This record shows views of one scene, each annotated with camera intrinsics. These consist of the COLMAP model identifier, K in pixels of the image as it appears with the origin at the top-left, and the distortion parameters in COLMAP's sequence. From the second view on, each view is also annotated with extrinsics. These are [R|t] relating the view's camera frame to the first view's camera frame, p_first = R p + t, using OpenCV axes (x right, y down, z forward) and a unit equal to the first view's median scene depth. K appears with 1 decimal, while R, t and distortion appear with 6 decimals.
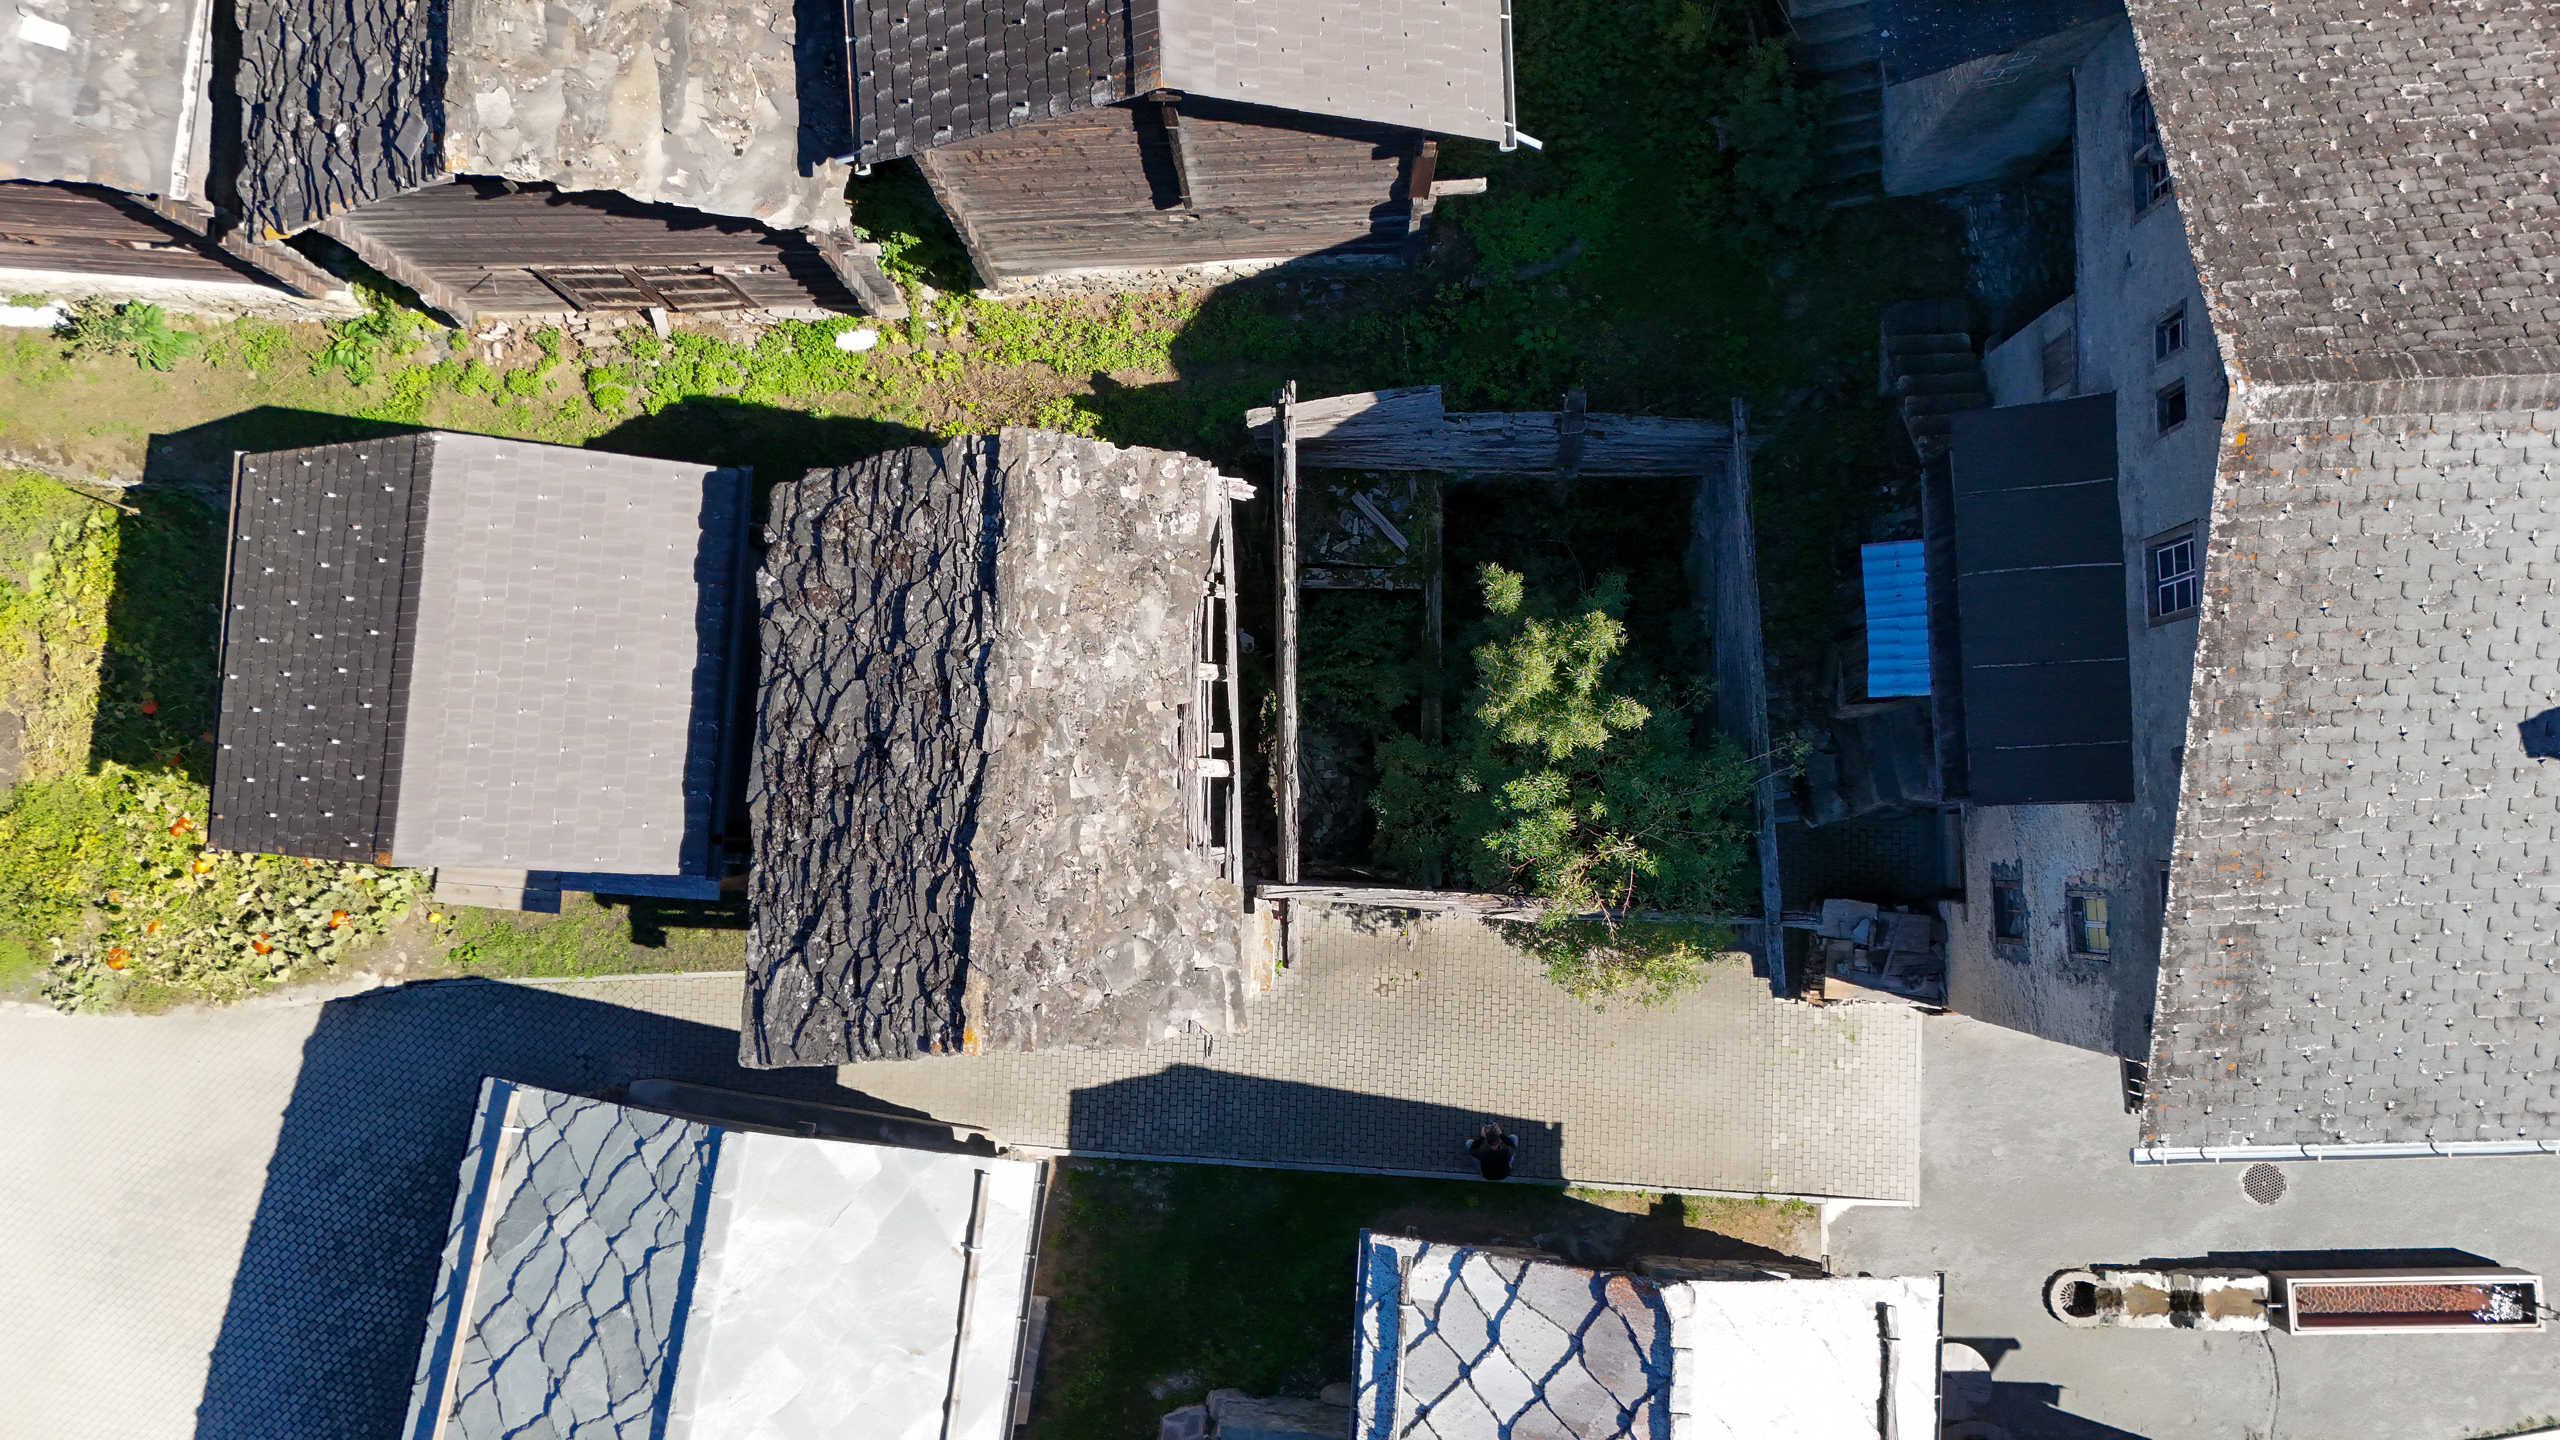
lens RADIAL K [[1810.5, 0, 1280.0], [0, 1810.5, 720.0], [0, 0, 1]] dist [-0.000651, -0.001452]
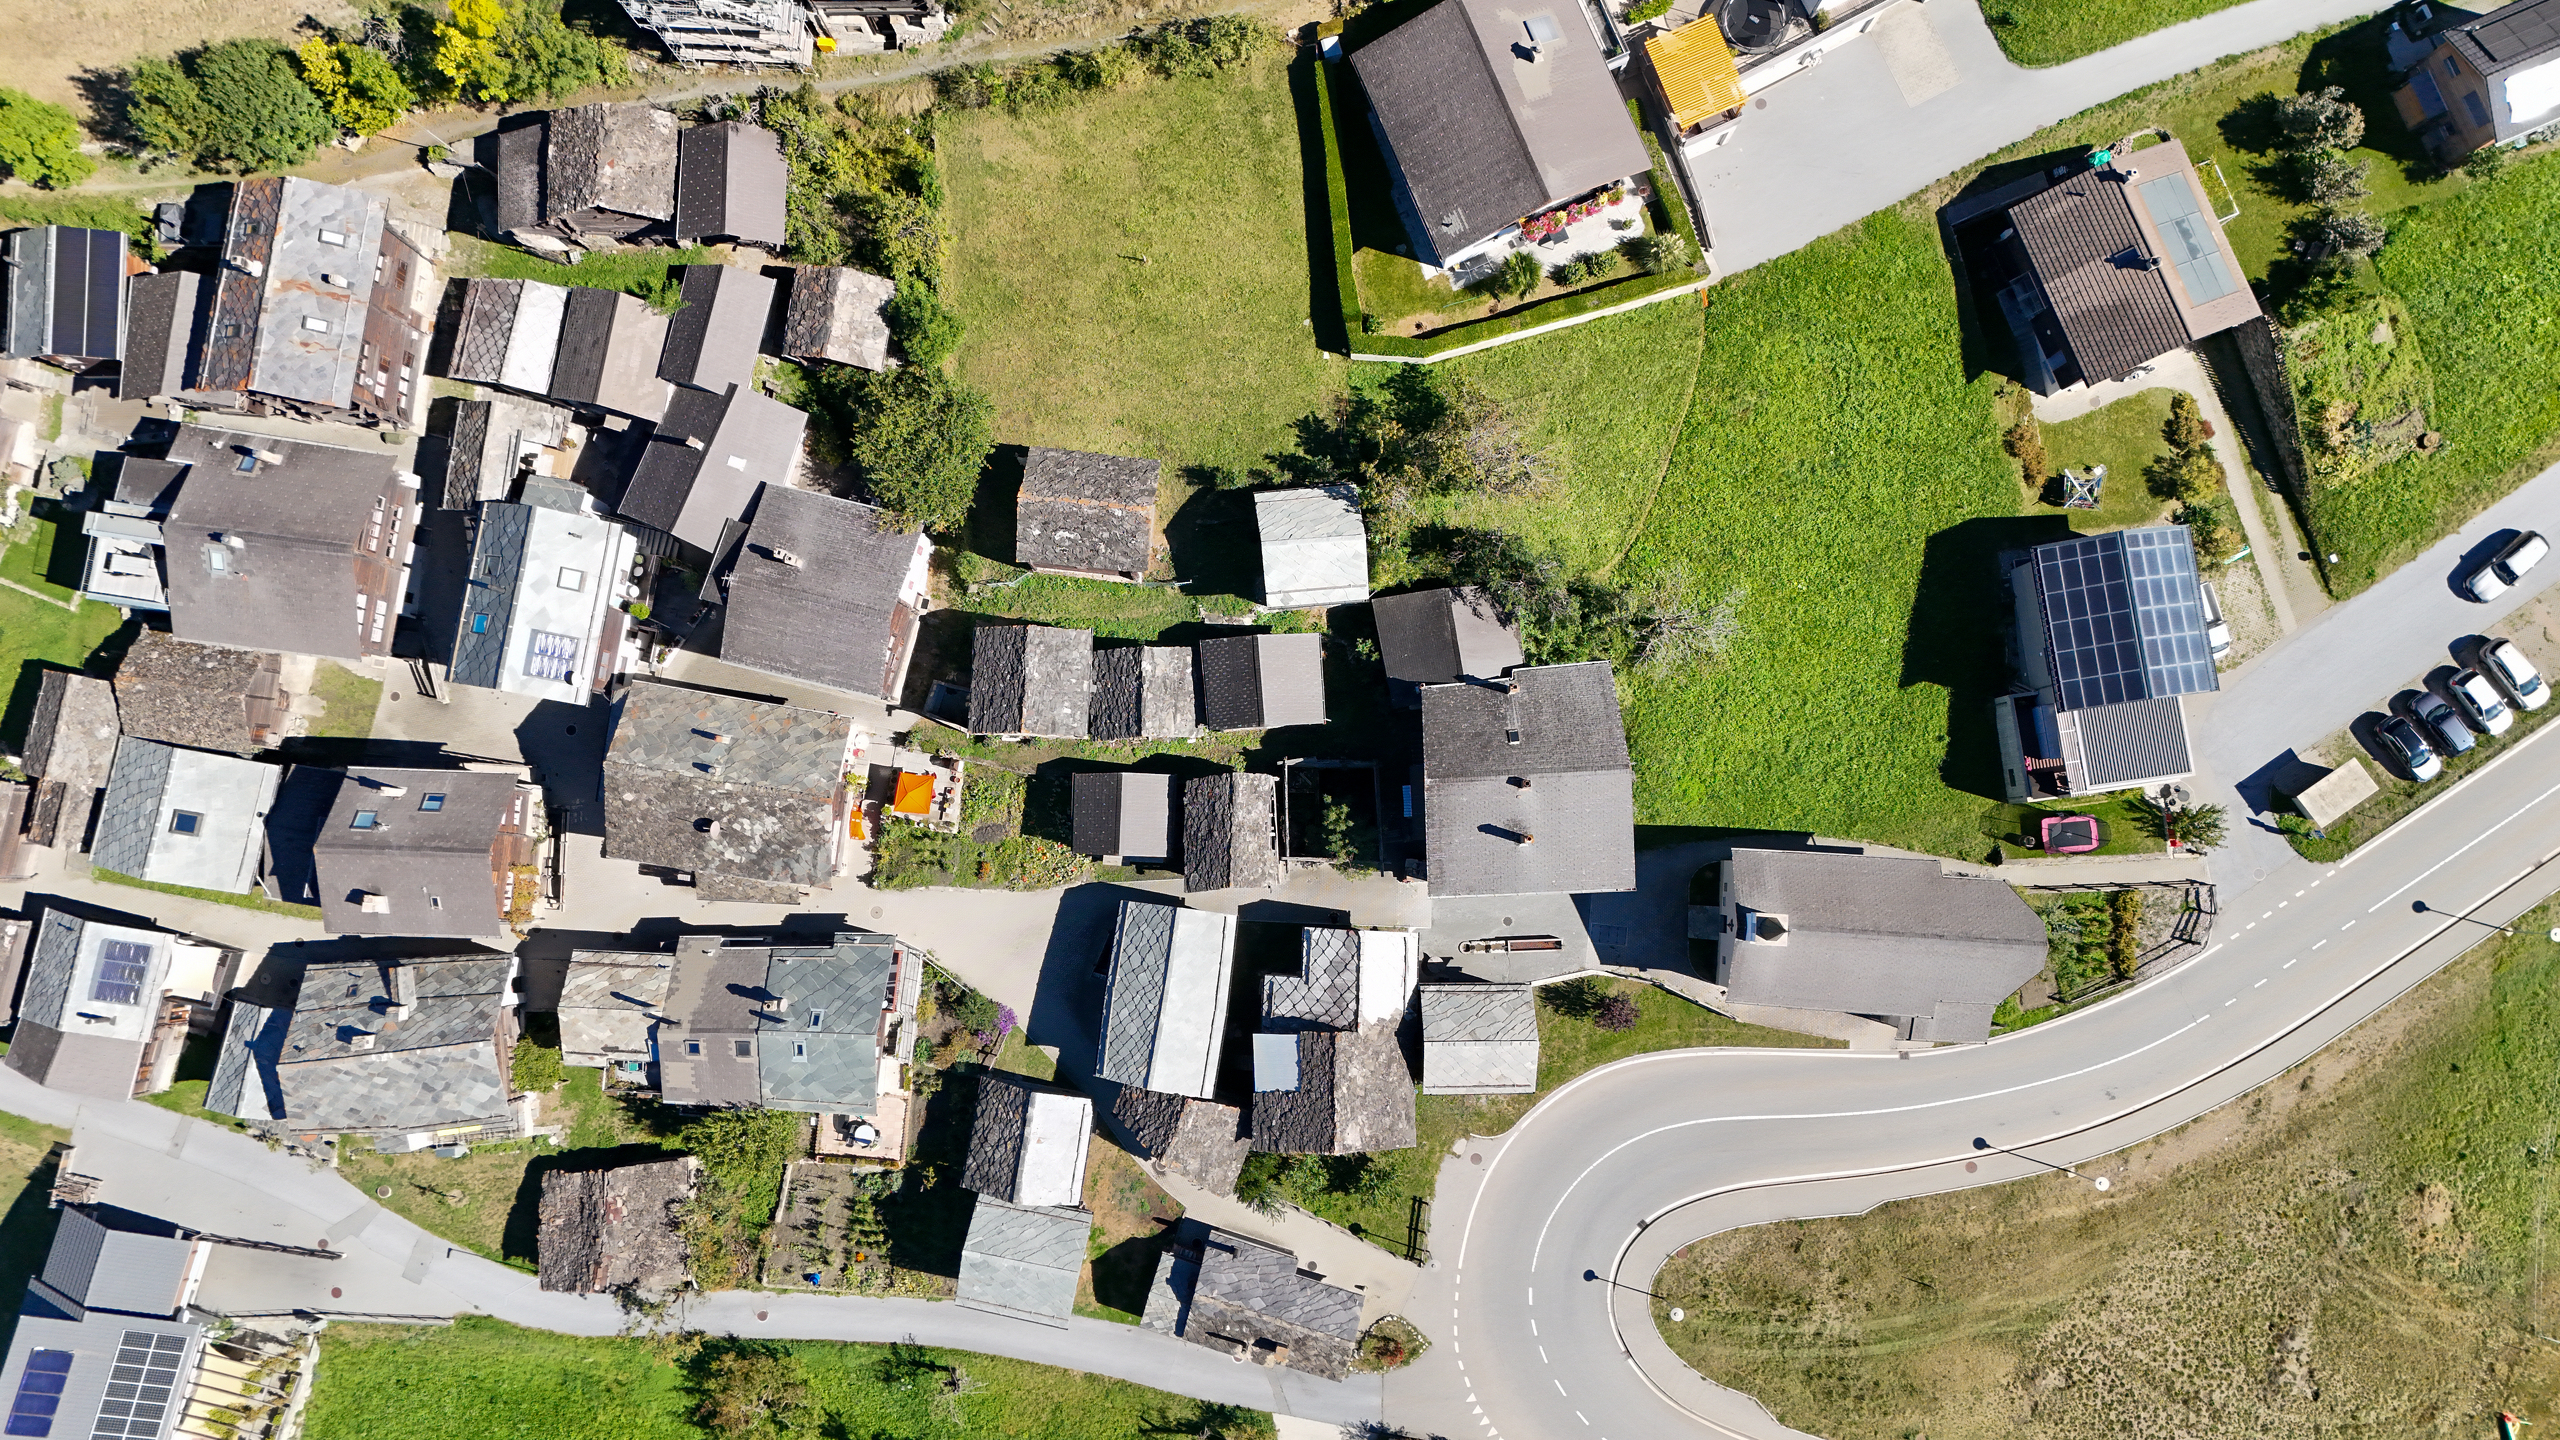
lens RADIAL K [[1810.5, 0, 1280.0], [0, 1810.5, 720.0], [0, 0, 1]] dist [-0.000651, -0.001452]
pose [[0.999858, -0.016866, 0.000514, -0.012110], [0.016866, 0.999858, 0.000344, -0.290490], [-0.000520, -0.000335, 1.000000, -4.019010]]
